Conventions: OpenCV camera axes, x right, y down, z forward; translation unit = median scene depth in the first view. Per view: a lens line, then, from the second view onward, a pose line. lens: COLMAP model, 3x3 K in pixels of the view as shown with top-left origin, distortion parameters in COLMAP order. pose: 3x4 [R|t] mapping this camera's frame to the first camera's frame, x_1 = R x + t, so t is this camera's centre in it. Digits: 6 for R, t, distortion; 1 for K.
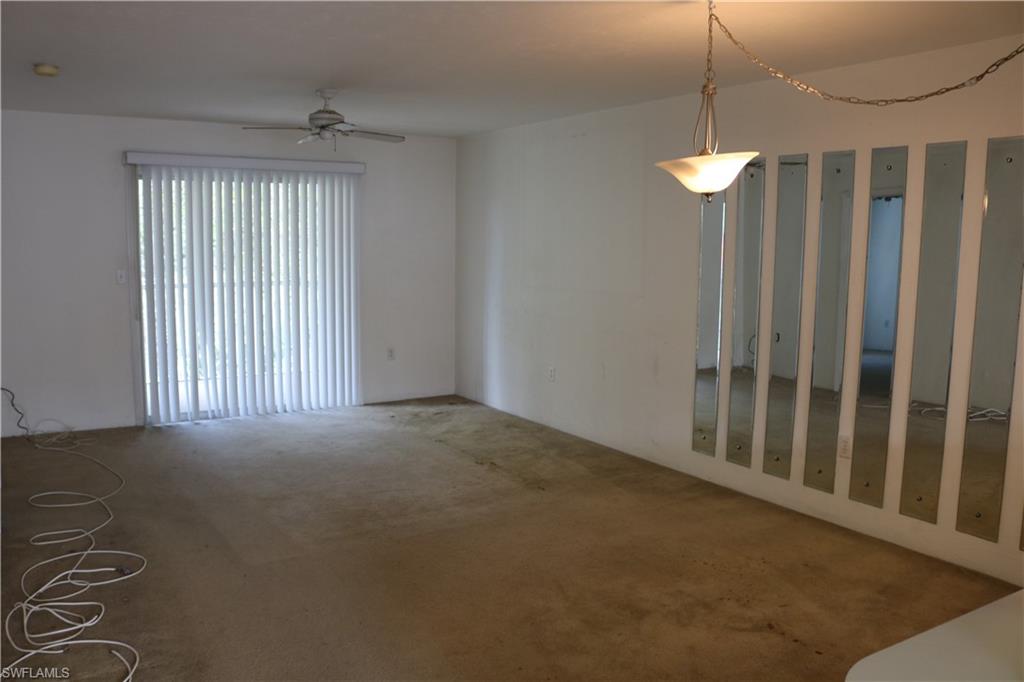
lens RADIAL K [[858.8, 0, 497.0], [0, 858.8, 340.5], [0, 0, 1]] dist [-0.108248, 0.003540]
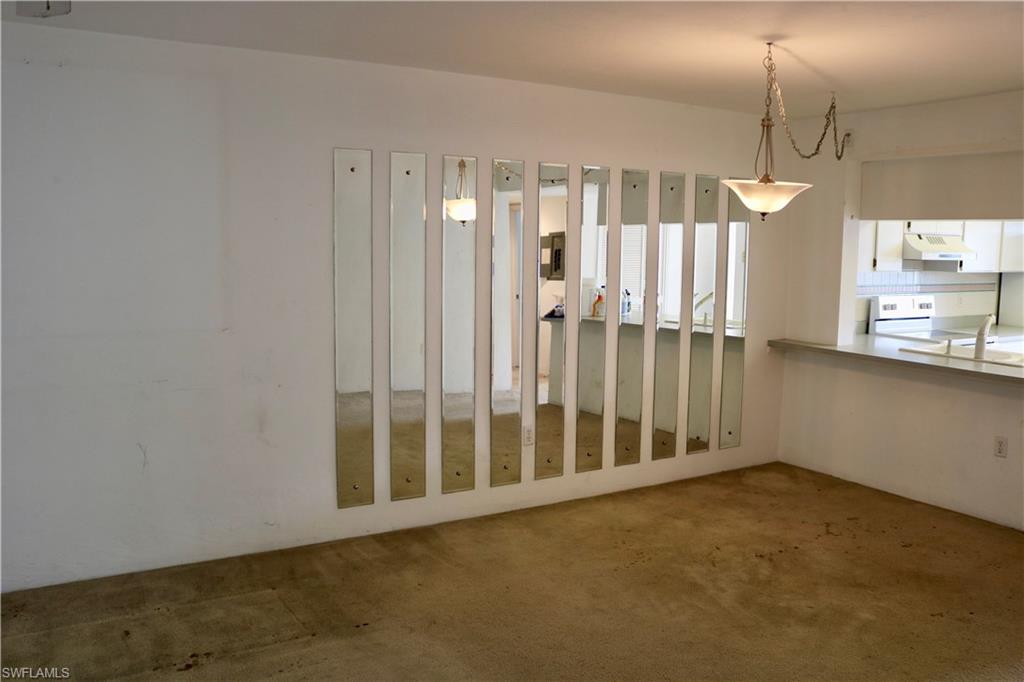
lens RADIAL K [[858.8, 0, 497.0], [0, 858.8, 340.5], [0, 0, 1]] dist [-0.108248, 0.003540]
pose [[0.007103, -0.125548, 0.992062, -0.557470], [0.108122, 0.986367, 0.124053, -0.113498], [-0.994112, 0.106383, 0.020581, 0.833669]]
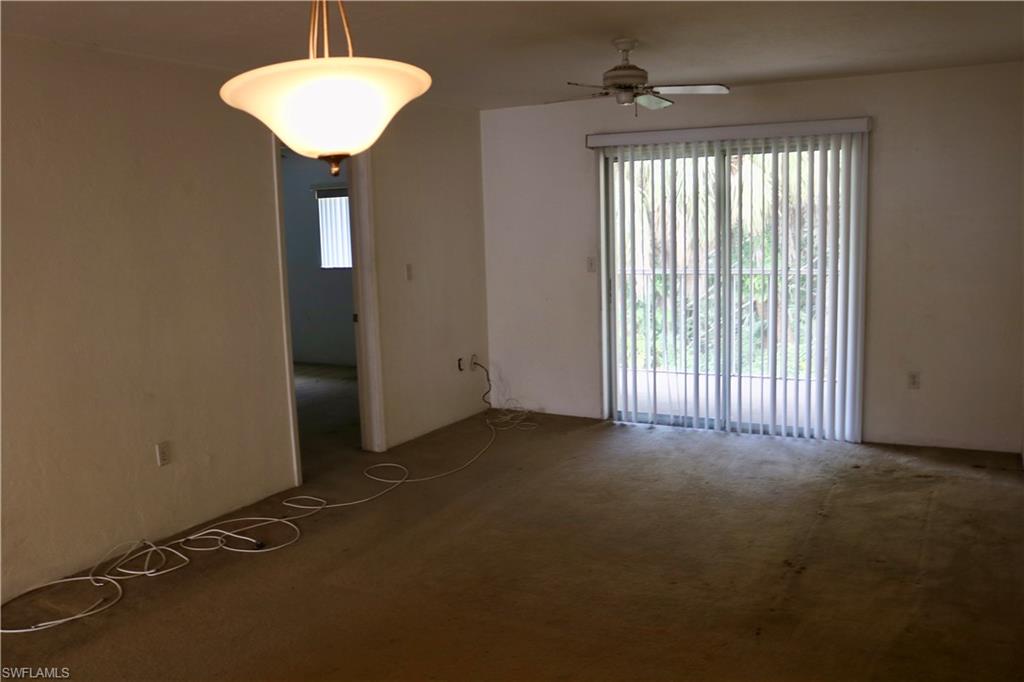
lens RADIAL K [[858.8, 0, 497.0], [0, 858.8, 340.5], [0, 0, 1]] dist [-0.108248, 0.003540]
pose [[0.478452, 0.097616, -0.872671, 0.458184], [-0.066734, 0.994970, 0.074708, -0.067319], [0.875574, 0.022493, 0.482560, 0.520841]]
